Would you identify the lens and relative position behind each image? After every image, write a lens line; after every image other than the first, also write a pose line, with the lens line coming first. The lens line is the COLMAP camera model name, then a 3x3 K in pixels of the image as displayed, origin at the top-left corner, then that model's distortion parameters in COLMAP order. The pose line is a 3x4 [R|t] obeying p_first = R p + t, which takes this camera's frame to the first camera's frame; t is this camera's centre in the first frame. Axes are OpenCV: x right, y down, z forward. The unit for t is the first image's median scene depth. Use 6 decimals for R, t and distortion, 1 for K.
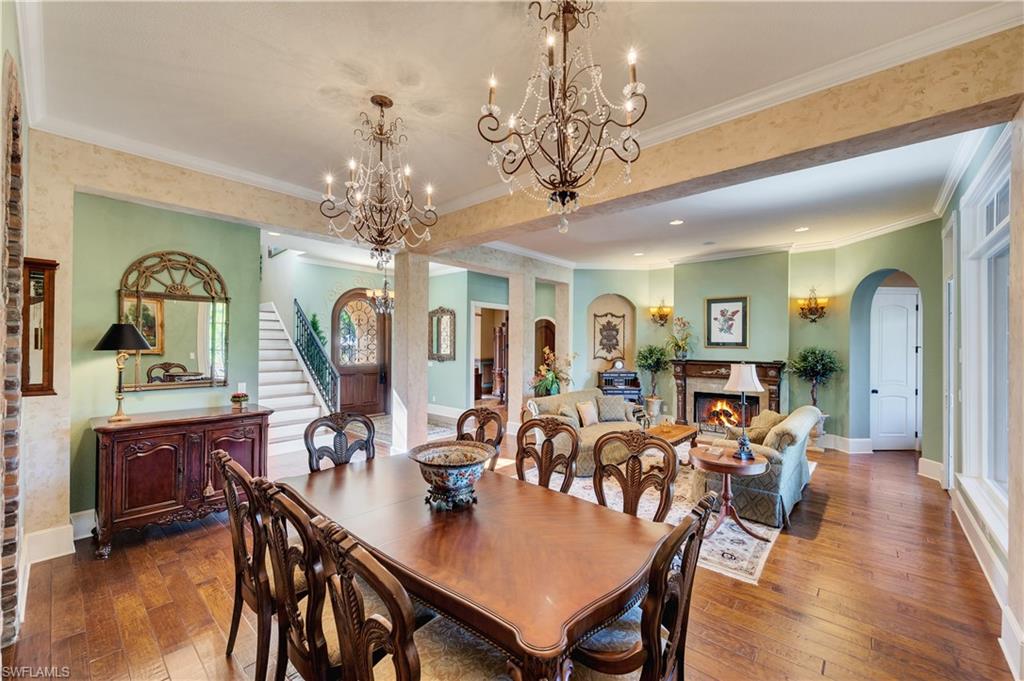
lens RADIAL K [[431.0, 0, 511.8], [0, 431.0, 341.7], [0, 0, 1]] dist [0.000260, -0.000061]
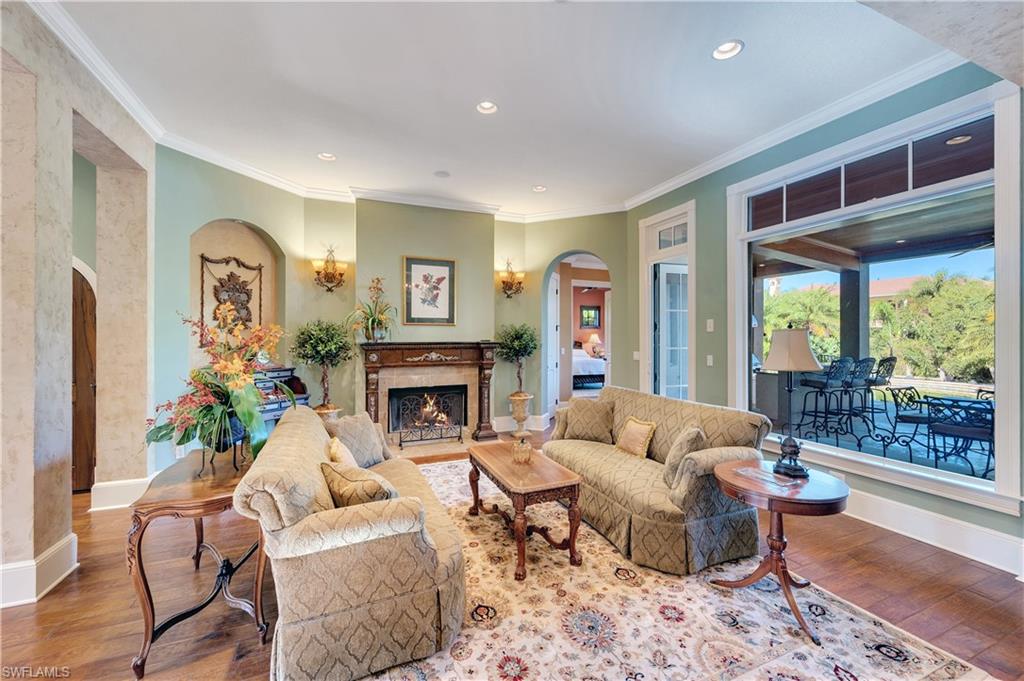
lens RADIAL K [[412.8, 0, 512.0], [0, 412.8, 340.5], [0, 0, 1]] dist [-0.001461, -0.000173]
pose [[0.423642, -0.012183, 0.905748, -0.095551], [0.000986, 0.999915, 0.012988, 0.030952], [-0.905829, -0.004609, 0.423618, 0.551969]]
